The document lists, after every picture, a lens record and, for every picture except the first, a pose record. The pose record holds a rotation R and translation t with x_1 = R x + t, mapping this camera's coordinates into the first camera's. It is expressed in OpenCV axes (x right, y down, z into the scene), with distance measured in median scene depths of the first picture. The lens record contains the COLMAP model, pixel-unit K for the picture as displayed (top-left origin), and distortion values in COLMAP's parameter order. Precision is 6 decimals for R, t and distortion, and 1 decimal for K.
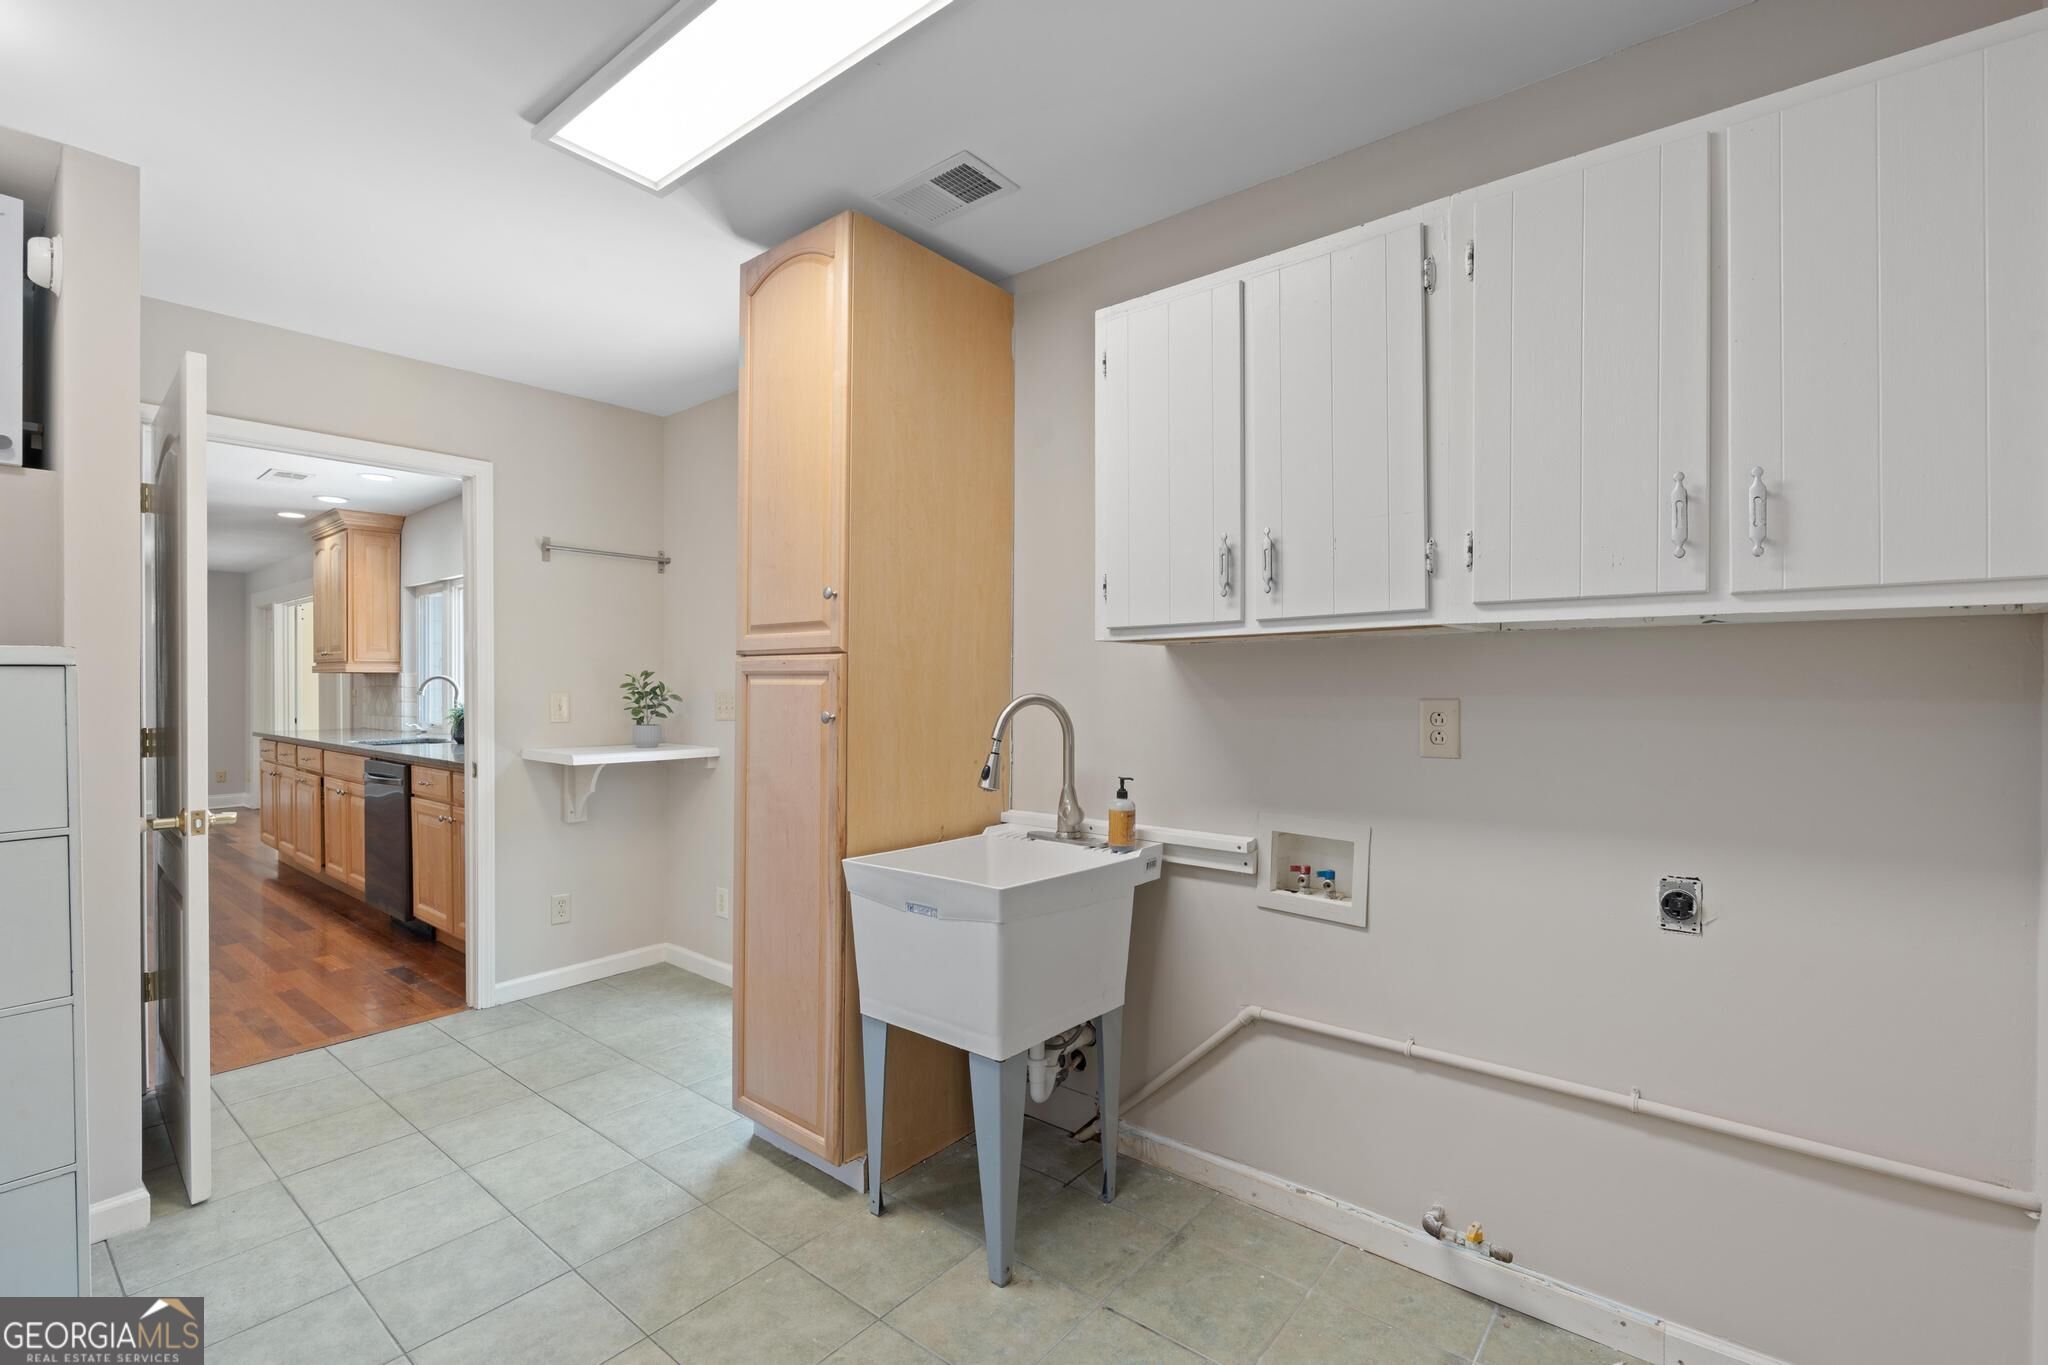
lens RADIAL K [[902.2, 0, 1022.3], [0, 902.2, 685.7], [0, 0, 1]] dist [-0.003625, 0.000300]
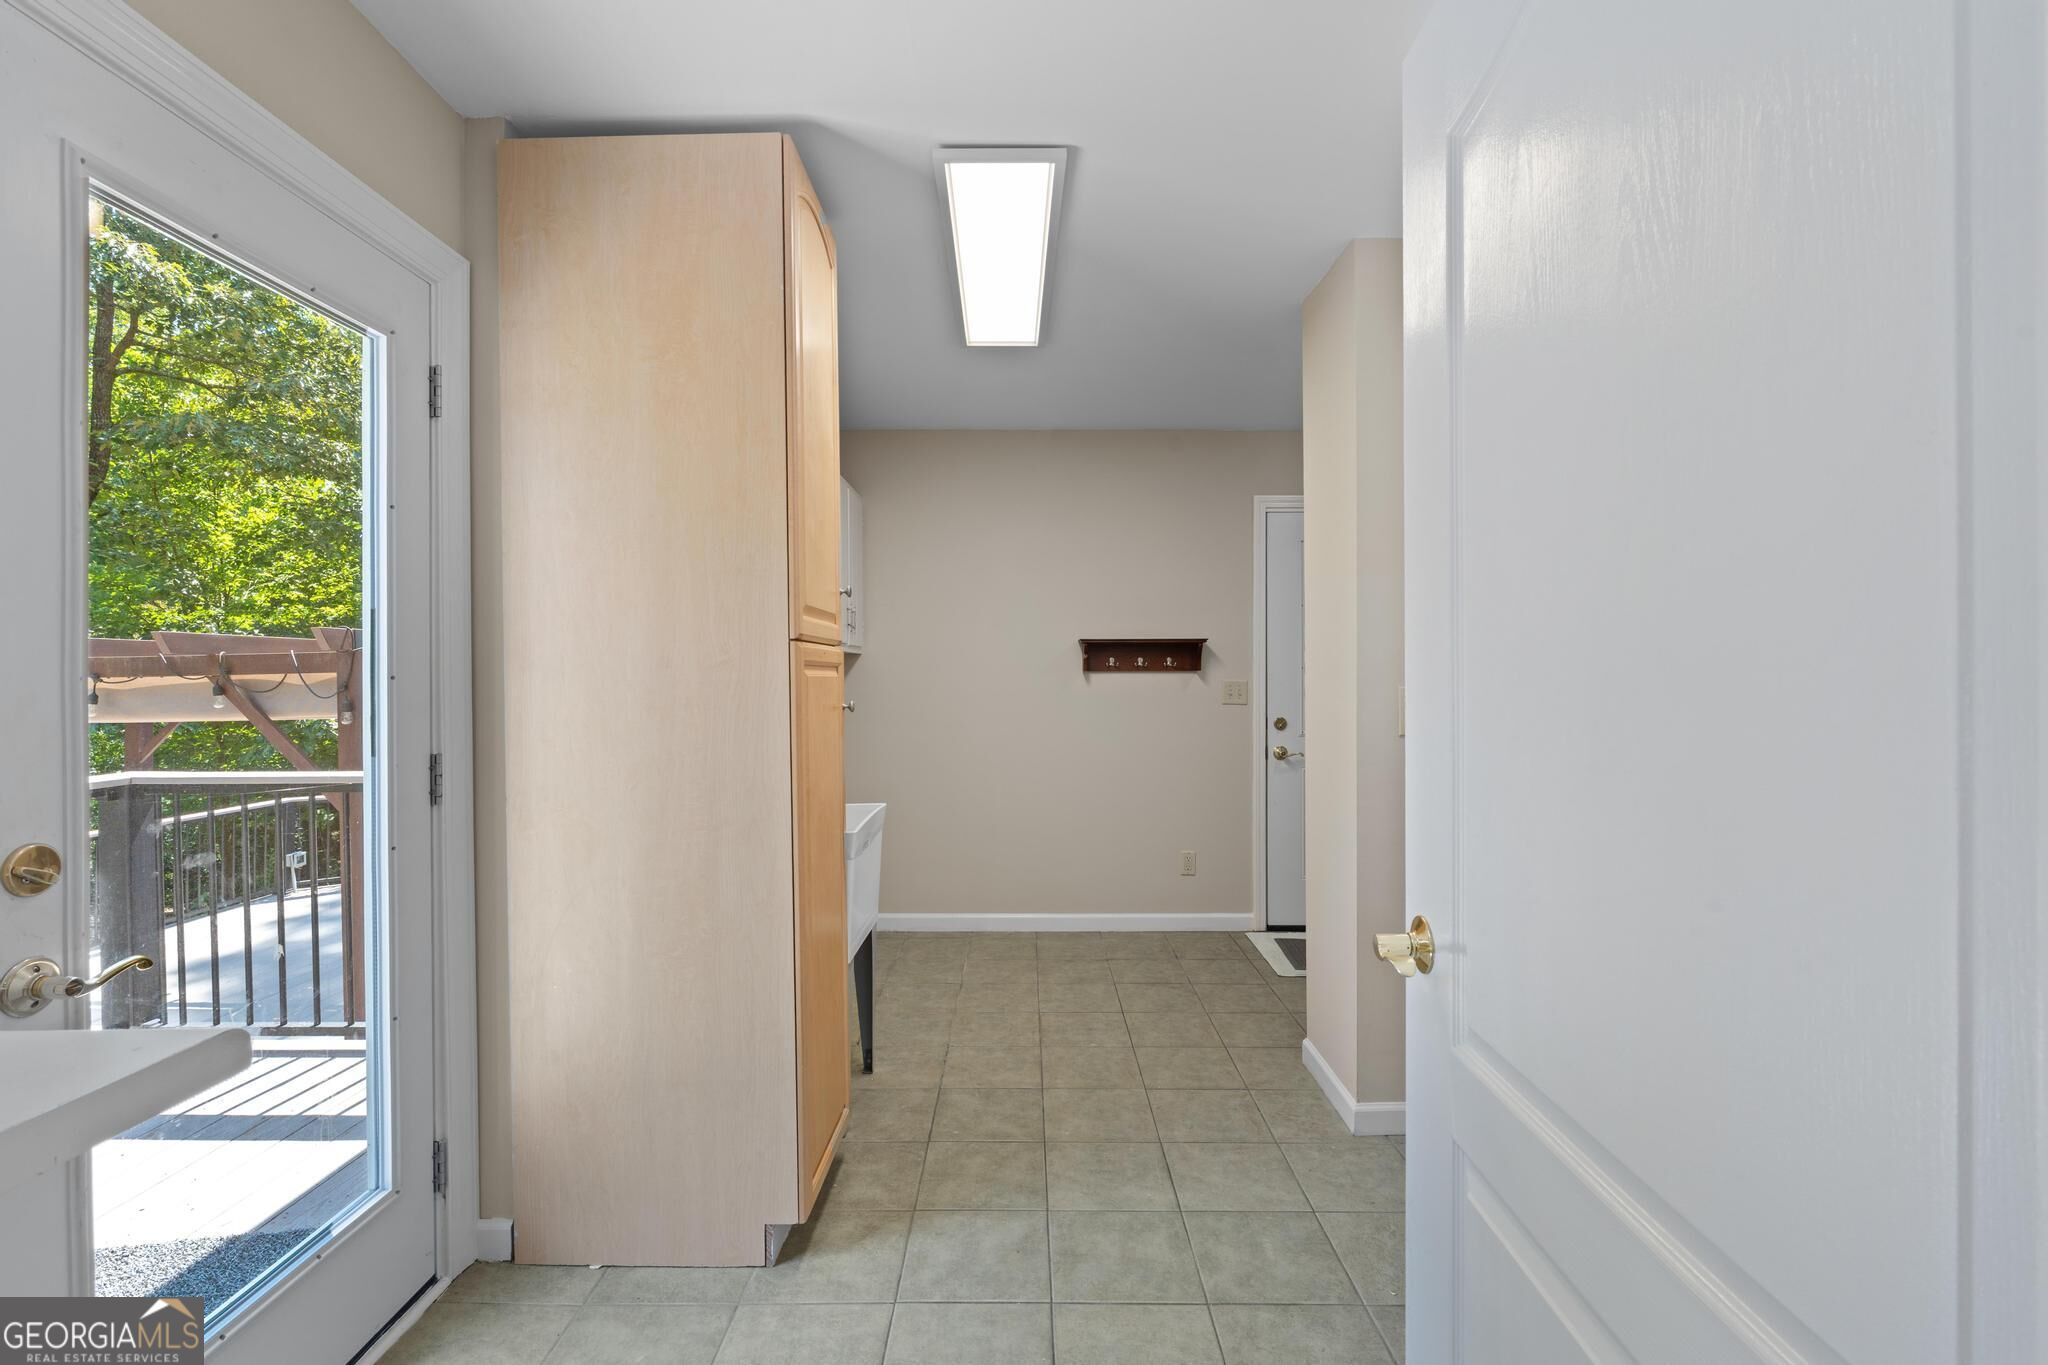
lens RADIAL K [[902.2, 0, 1018.7], [0, 902.2, 679.5], [0, 0, 1]] dist [-0.003625, 0.000300]
pose [[-0.625118, -0.000477, 0.780530, -1.353894], [0.011716, 0.999881, 0.009994, -0.006327], [-0.780442, 0.015392, -0.625038, 1.732004]]
